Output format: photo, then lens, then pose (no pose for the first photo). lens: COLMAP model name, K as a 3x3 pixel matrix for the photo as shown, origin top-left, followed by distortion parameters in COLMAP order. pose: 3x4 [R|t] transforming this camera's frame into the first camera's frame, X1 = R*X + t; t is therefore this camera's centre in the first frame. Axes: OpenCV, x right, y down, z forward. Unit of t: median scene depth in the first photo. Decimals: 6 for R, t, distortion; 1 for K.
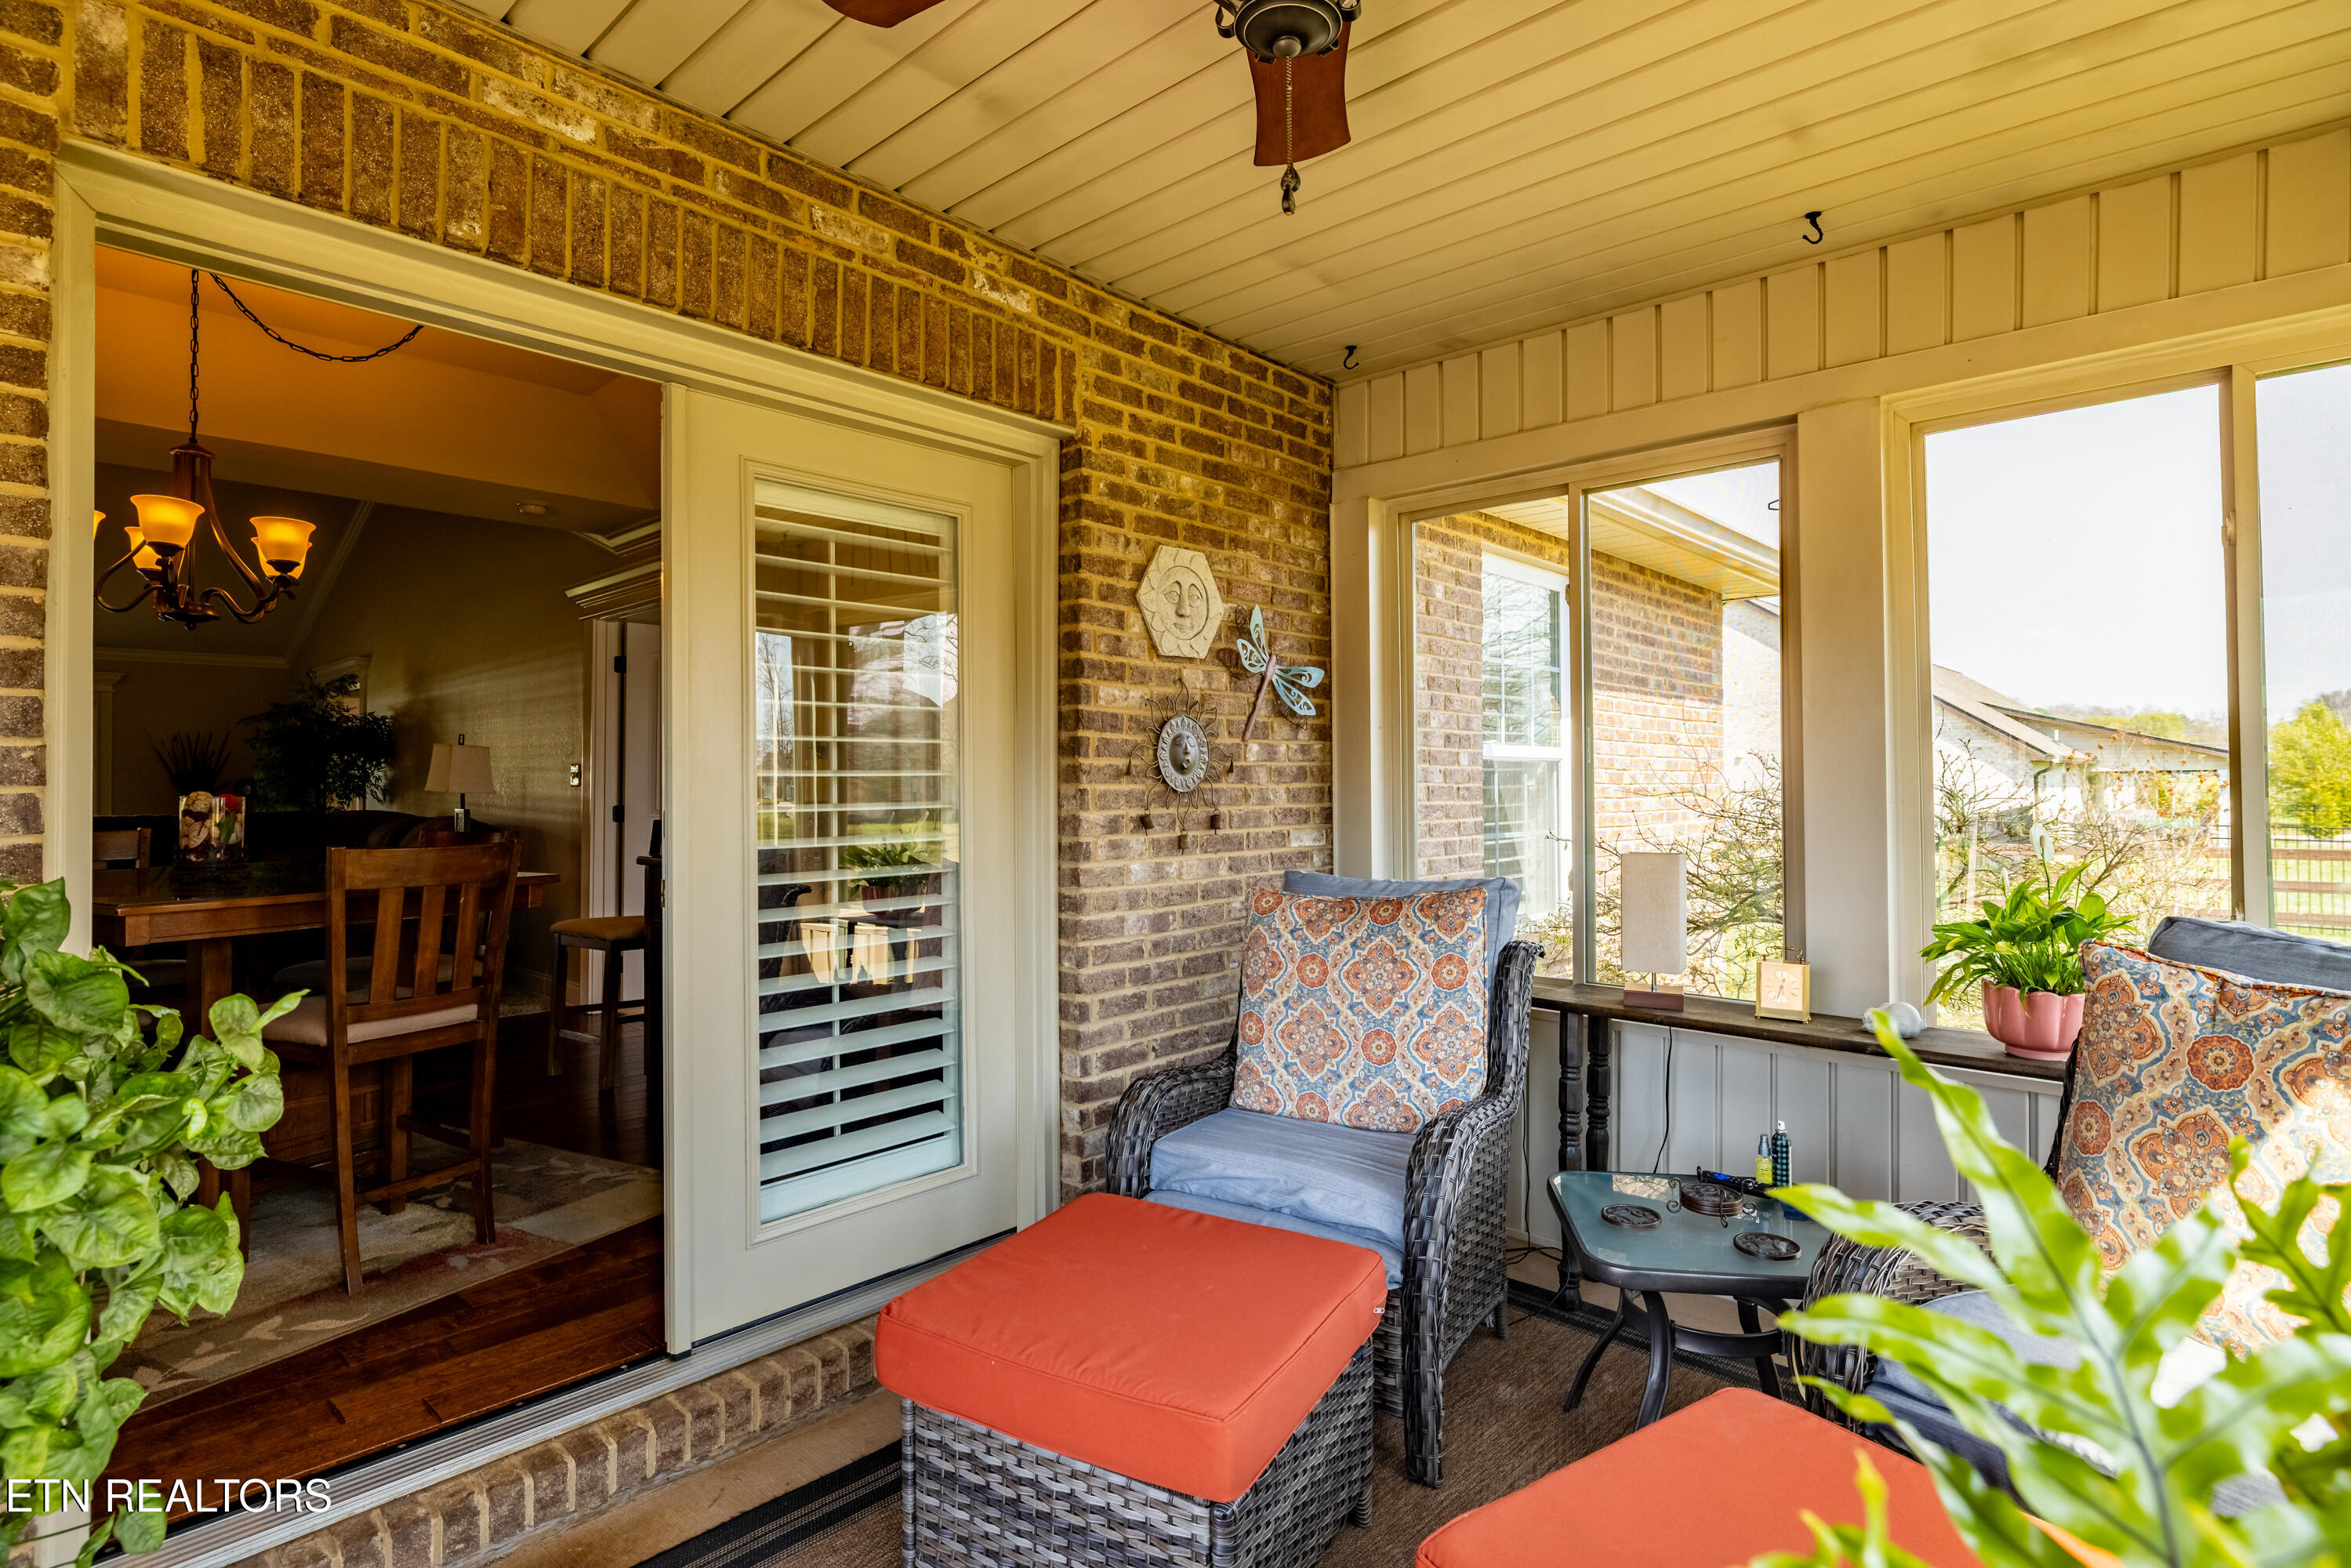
lens RADIAL K [[1236.5, 0, 1166.3], [0, 1236.5, 752.9], [0, 0, 1]] dist [-0.004350, -0.000530]
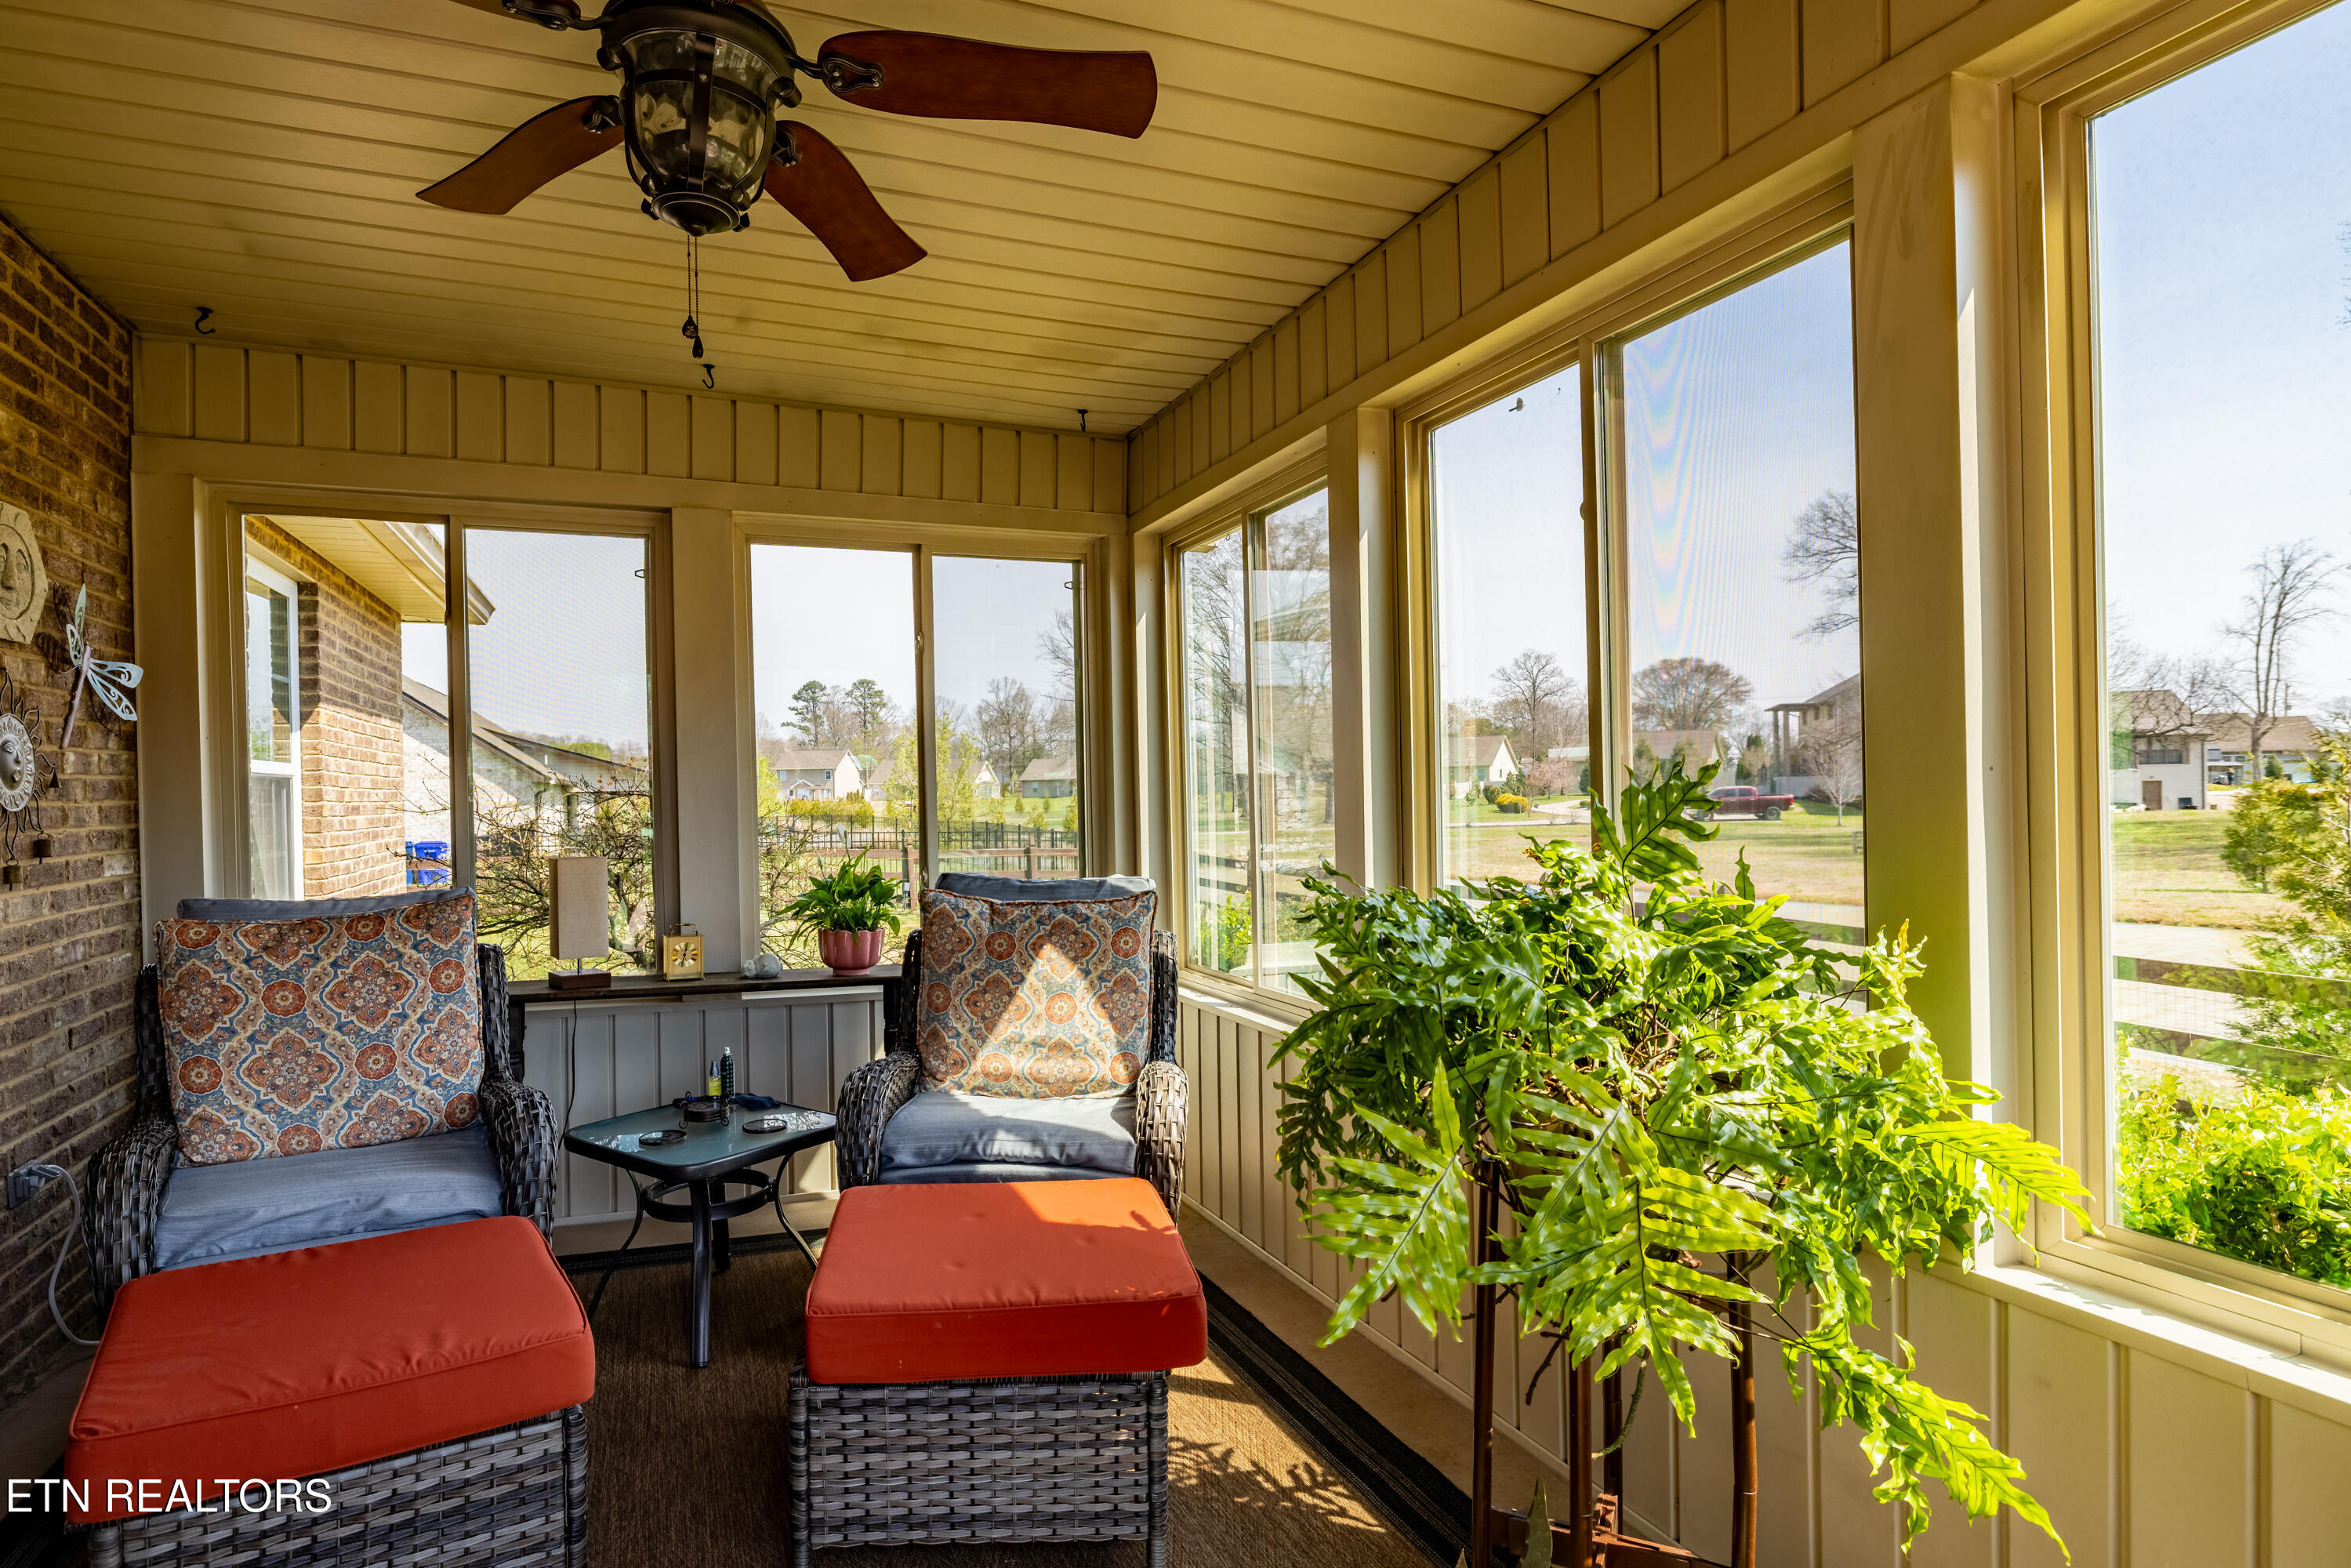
lens RADIAL K [[1236.5, 0, 1166.3], [0, 1236.5, 752.9], [0, 0, 1]] dist [-0.004350, -0.000530]
pose [[0.421619, 0.029575, 0.906291, -0.368301], [-0.014270, 0.999561, -0.025980, 0.003850], [-0.906661, -0.001980, 0.421856, -0.001662]]
